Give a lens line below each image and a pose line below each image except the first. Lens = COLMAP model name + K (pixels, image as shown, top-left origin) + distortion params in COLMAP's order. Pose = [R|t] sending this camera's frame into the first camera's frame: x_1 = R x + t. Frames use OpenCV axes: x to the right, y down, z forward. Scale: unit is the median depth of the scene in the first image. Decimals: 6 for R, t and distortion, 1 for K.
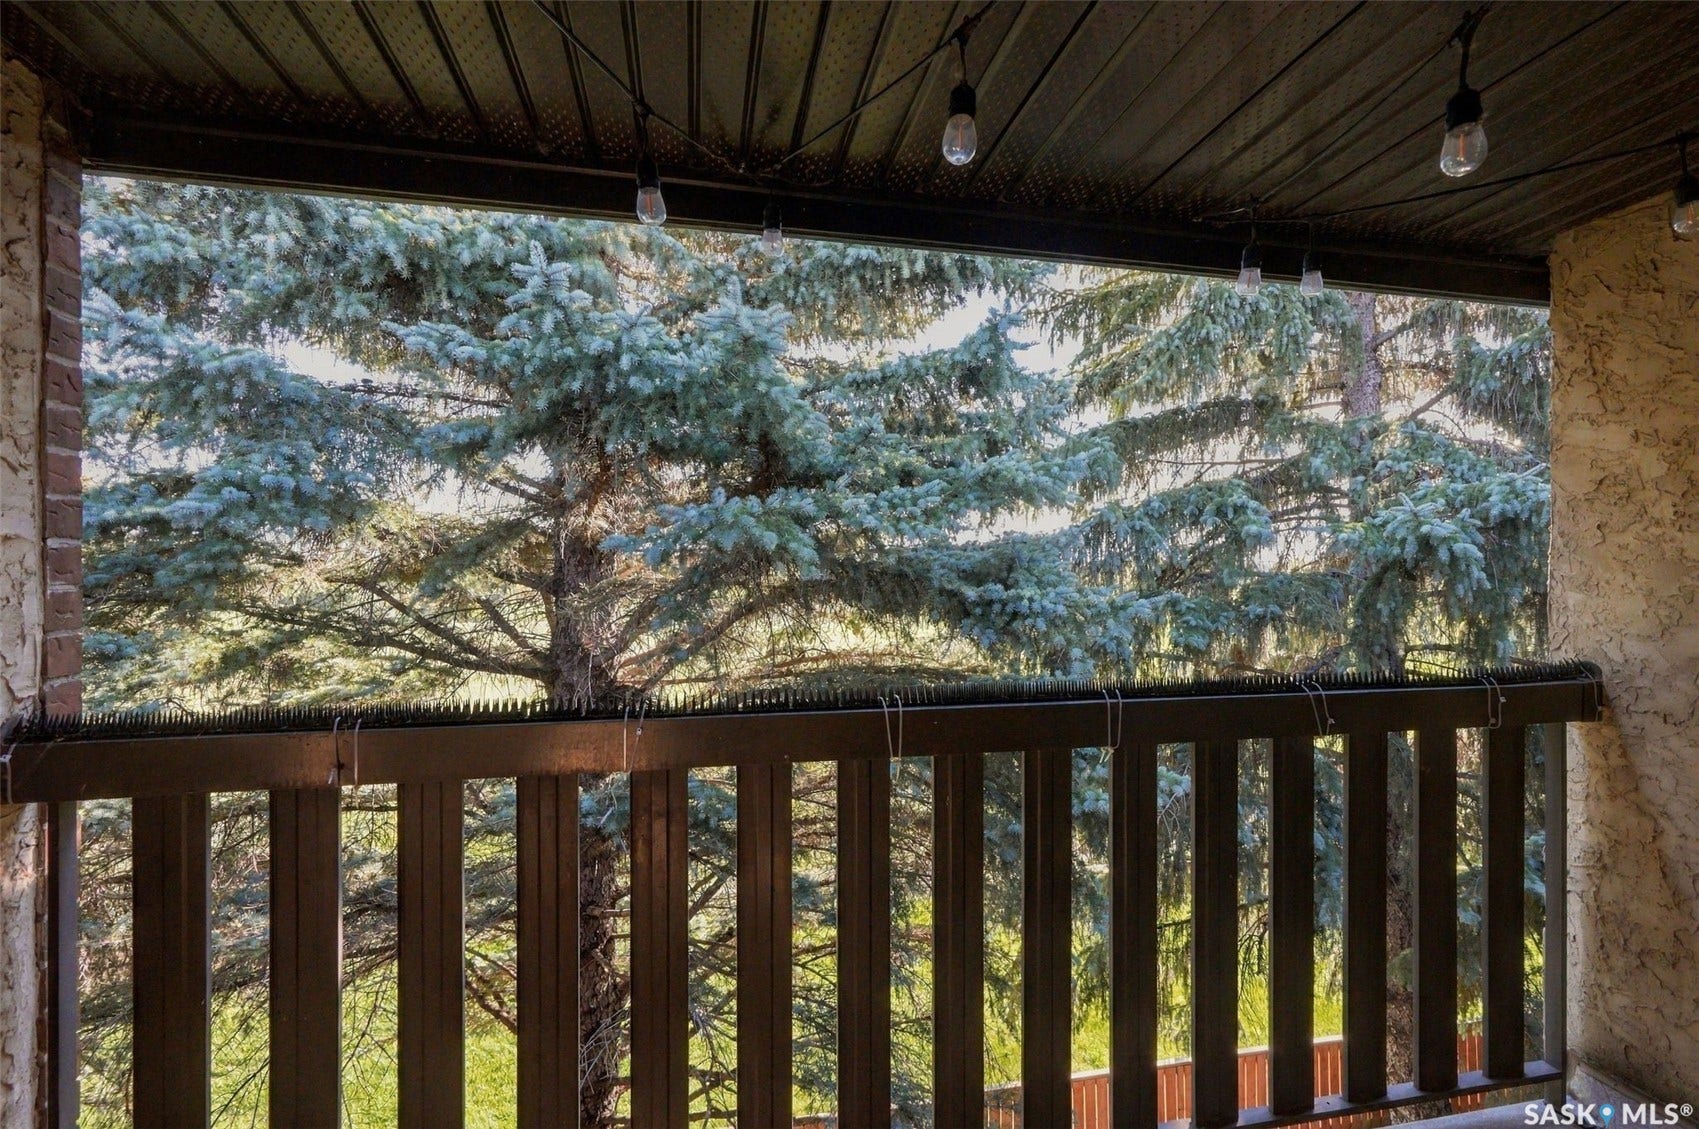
lens RADIAL K [[777.1, 0, 850.4], [0, 777.1, 560.2], [0, 0, 1]] dist [-0.000920, 0.000647]
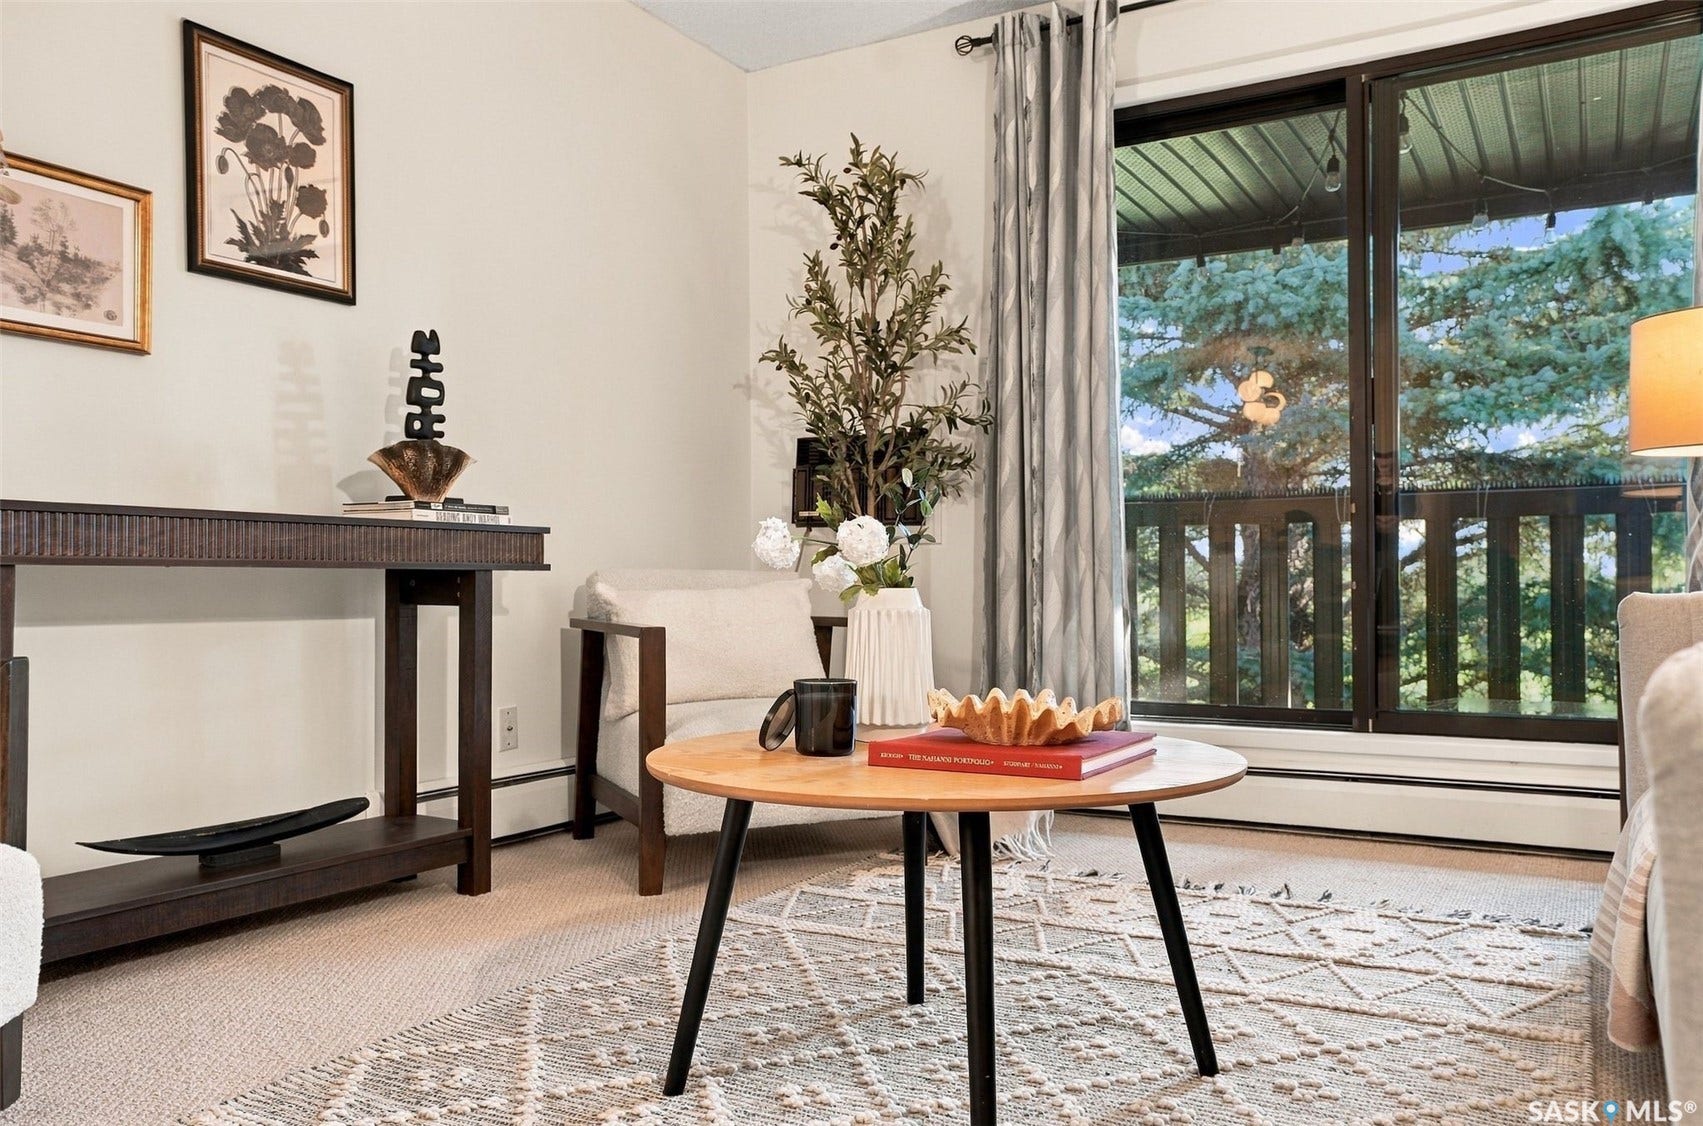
lens RADIAL K [[1303.9, 0, 860.2], [0, 1303.9, 572.9], [0, 0, 1]] dist [-0.000296, -0.004552]
pose [[0.754675, -0.001325, -0.656098, 0.601376], [0.008224, 0.999939, 0.007440, 0.161452], [0.656048, -0.011011, 0.754639, -1.017695]]
